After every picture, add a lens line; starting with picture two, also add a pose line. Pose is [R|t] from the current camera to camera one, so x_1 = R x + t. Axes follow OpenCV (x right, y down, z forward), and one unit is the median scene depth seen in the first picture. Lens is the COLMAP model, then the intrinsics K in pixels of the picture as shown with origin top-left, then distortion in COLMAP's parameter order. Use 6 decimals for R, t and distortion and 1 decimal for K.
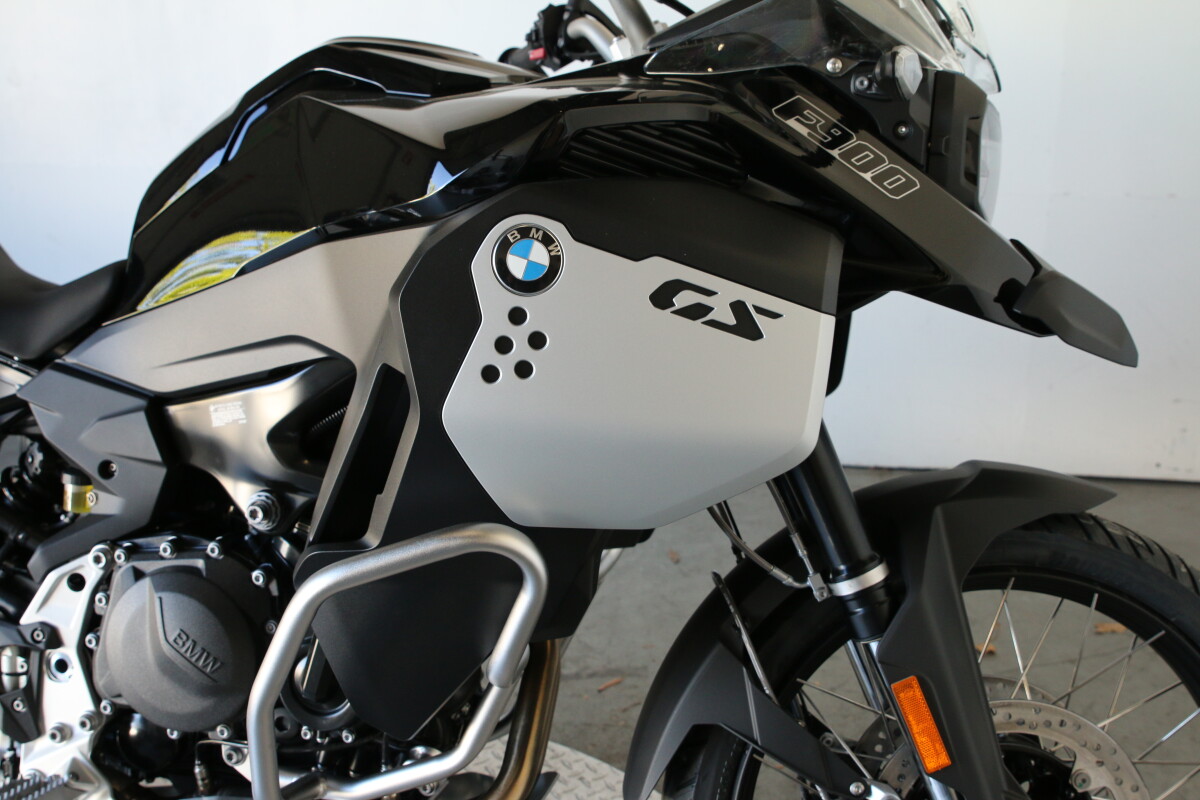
lens RADIAL K [[1379.1, 0, 600.0], [0, 1379.1, 400.0], [0, 0, 1]] dist [-0.093595, -0.002023]
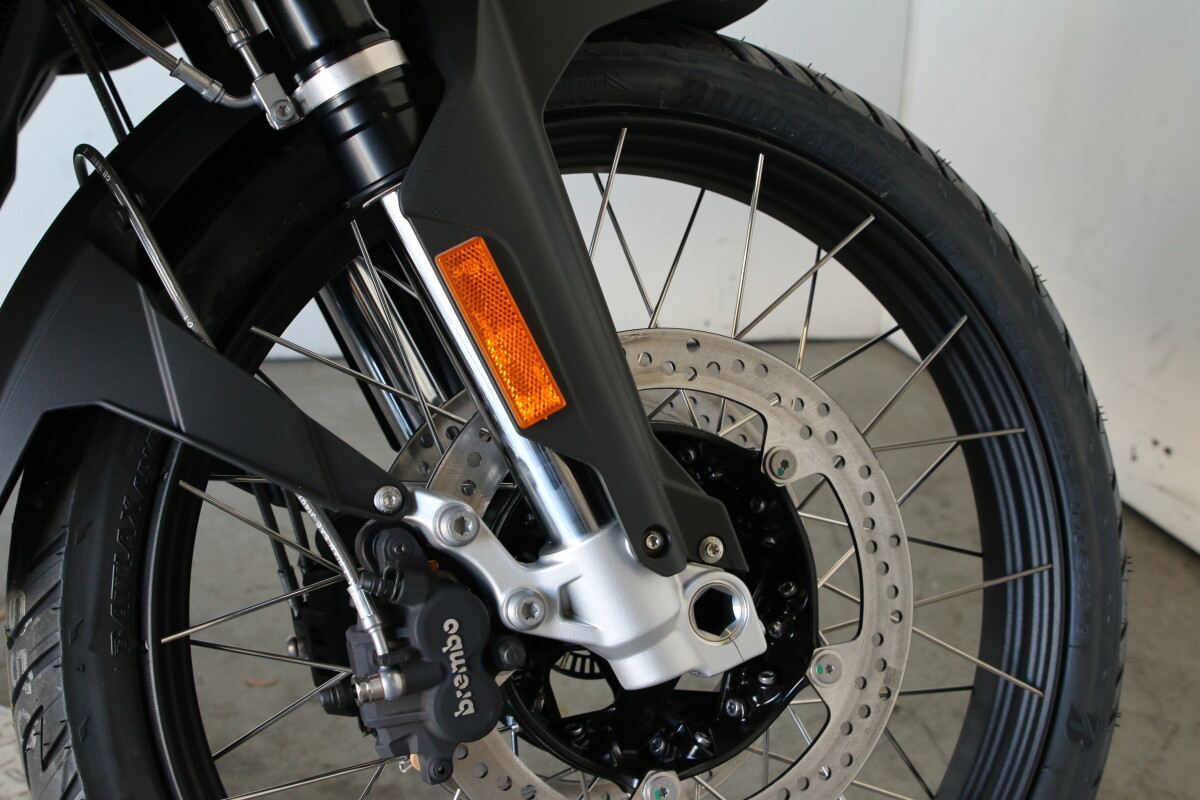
lens RADIAL K [[1379.1, 0, 600.0], [0, 1379.1, 400.0], [0, 0, 1]] dist [-0.093595, -0.002023]
pose [[0.933899, -0.078409, 0.348834, 0.083327], [0.098778, 0.994266, -0.040962, 0.266991], [-0.343622, 0.072711, 0.936289, 0.474100]]
